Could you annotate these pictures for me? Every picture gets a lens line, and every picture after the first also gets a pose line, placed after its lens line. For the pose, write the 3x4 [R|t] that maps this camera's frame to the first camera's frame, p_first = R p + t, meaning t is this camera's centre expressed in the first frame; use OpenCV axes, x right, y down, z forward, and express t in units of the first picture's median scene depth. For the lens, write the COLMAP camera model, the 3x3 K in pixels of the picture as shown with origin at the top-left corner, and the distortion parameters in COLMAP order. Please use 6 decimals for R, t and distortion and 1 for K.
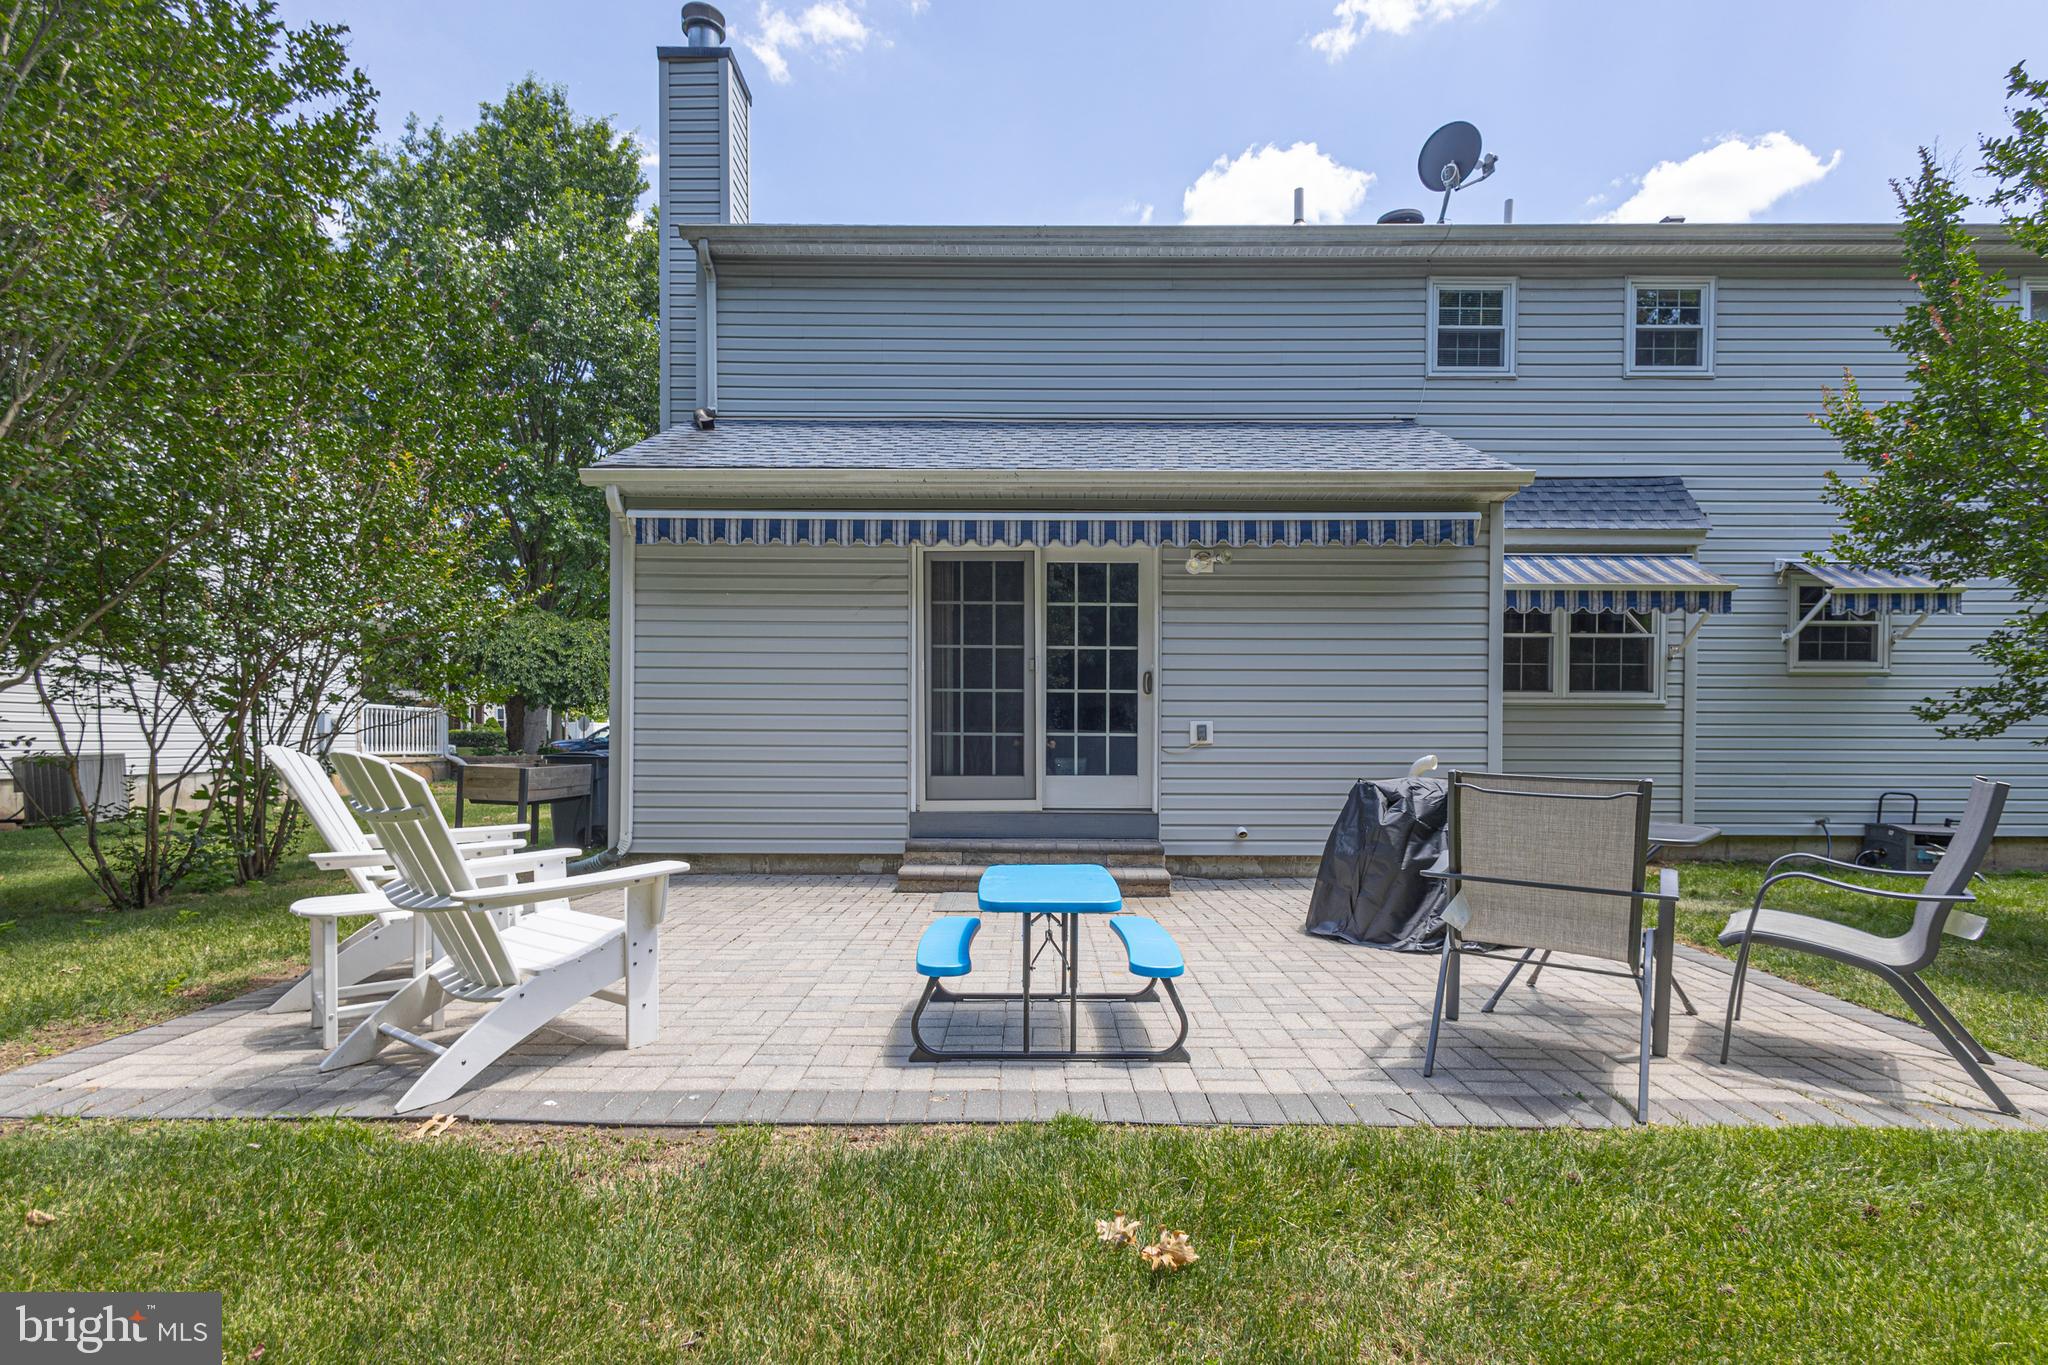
lens RADIAL K [[951.3, 0, 1062.3], [0, 951.3, 752.8], [0, 0, 1]] dist [0.004778, 0.000366]
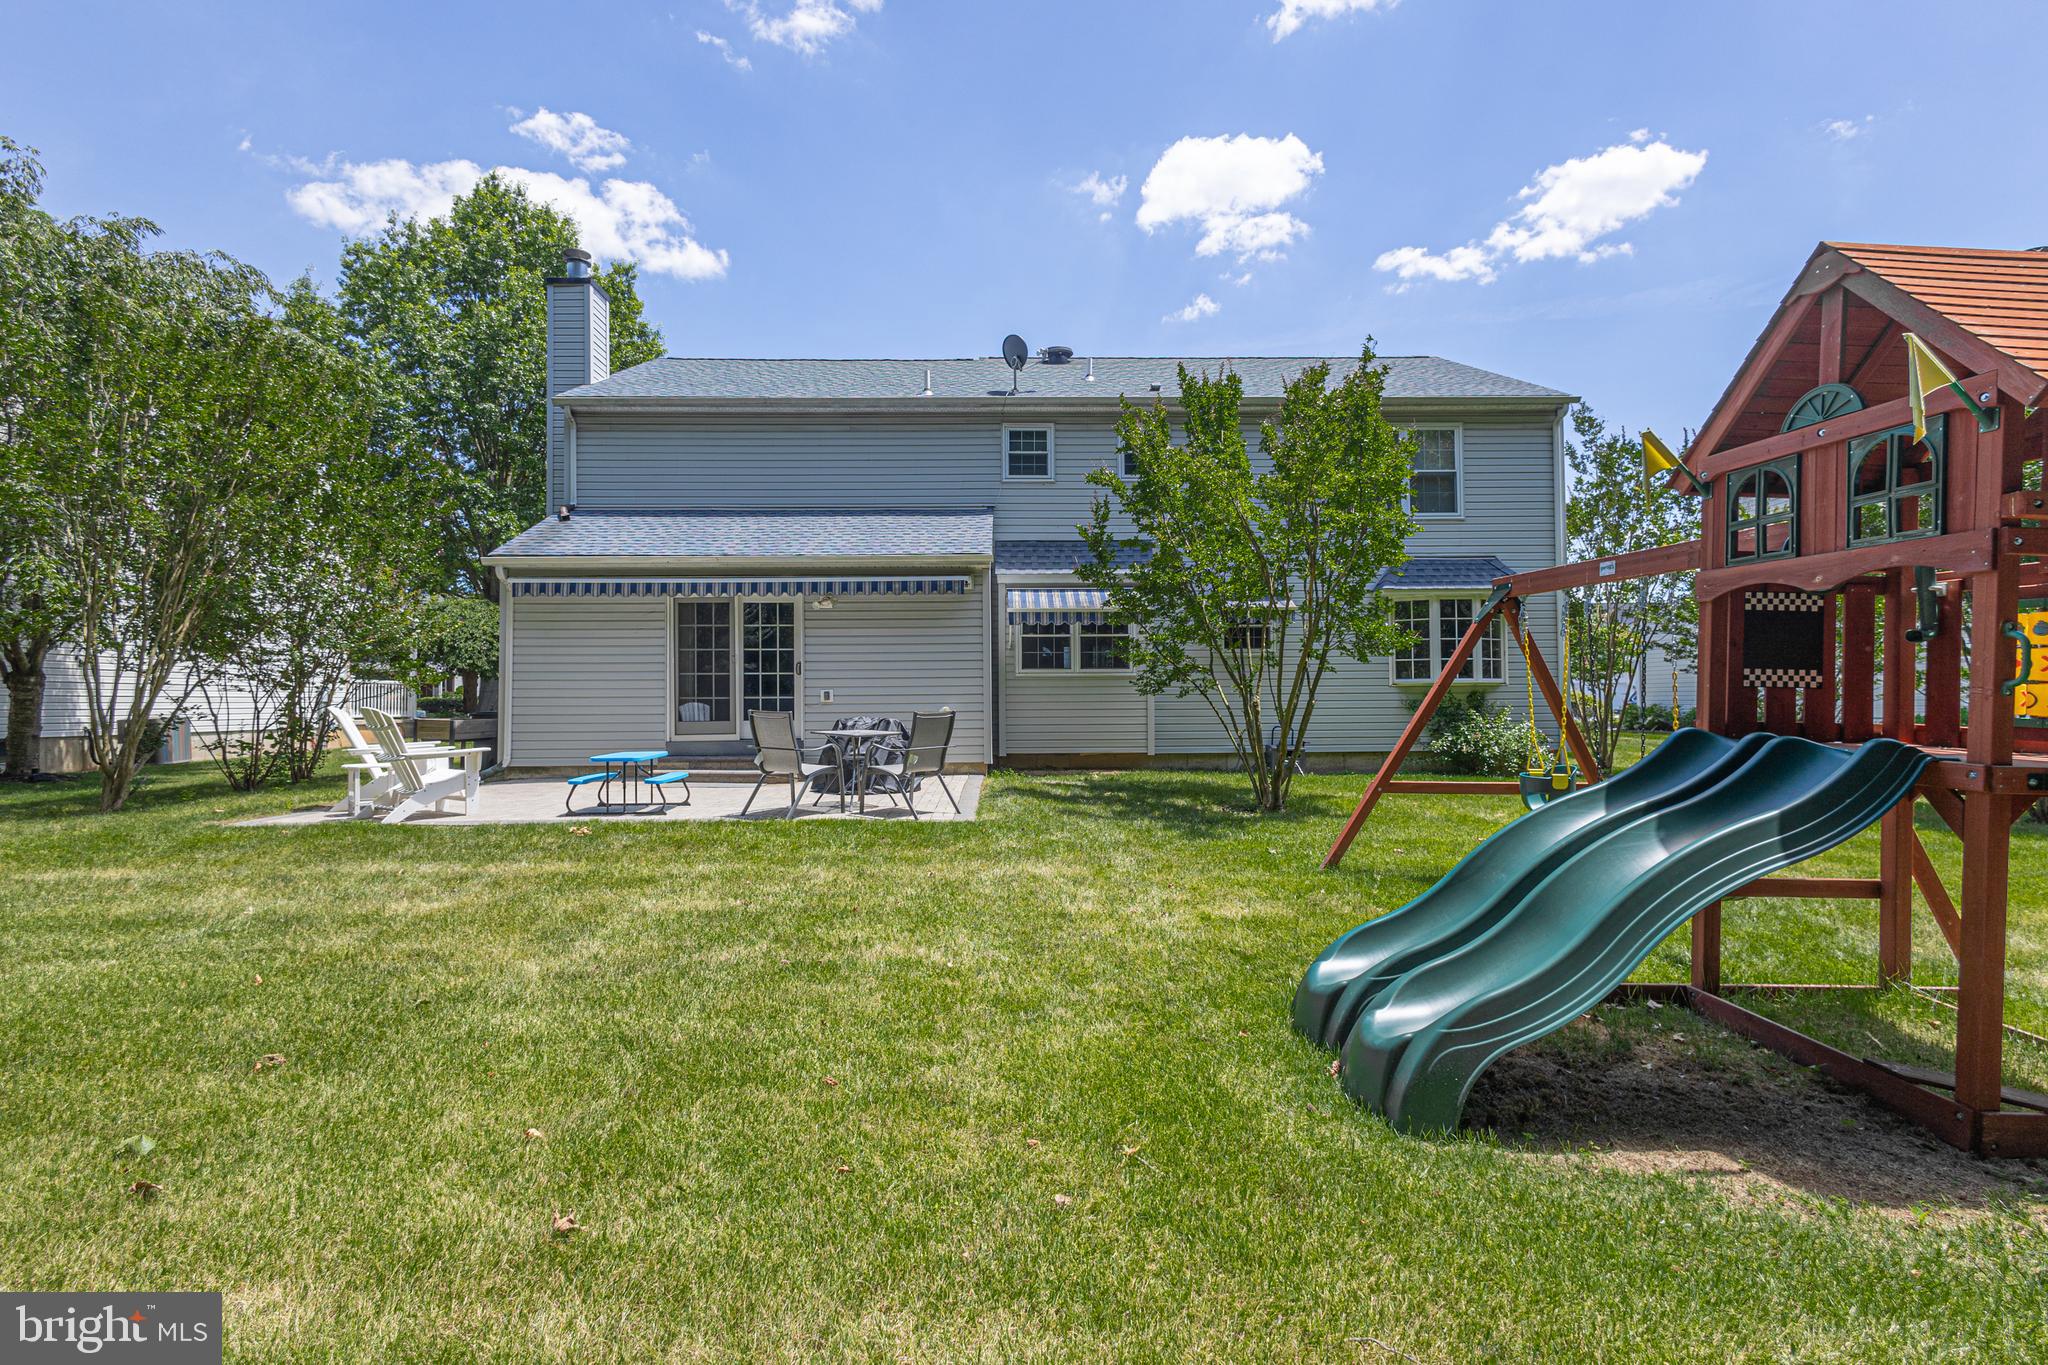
lens RADIAL K [[1014.2, 0, 1110.9], [0, 1014.2, 688.7], [0, 0, 1]] dist [-0.001388, 0.000543]
pose [[0.999724, -0.011670, 0.020379, 0.641335], [0.012160, 0.999636, -0.024092, 0.018281], [-0.020090, 0.024334, 0.999502, -0.938053]]
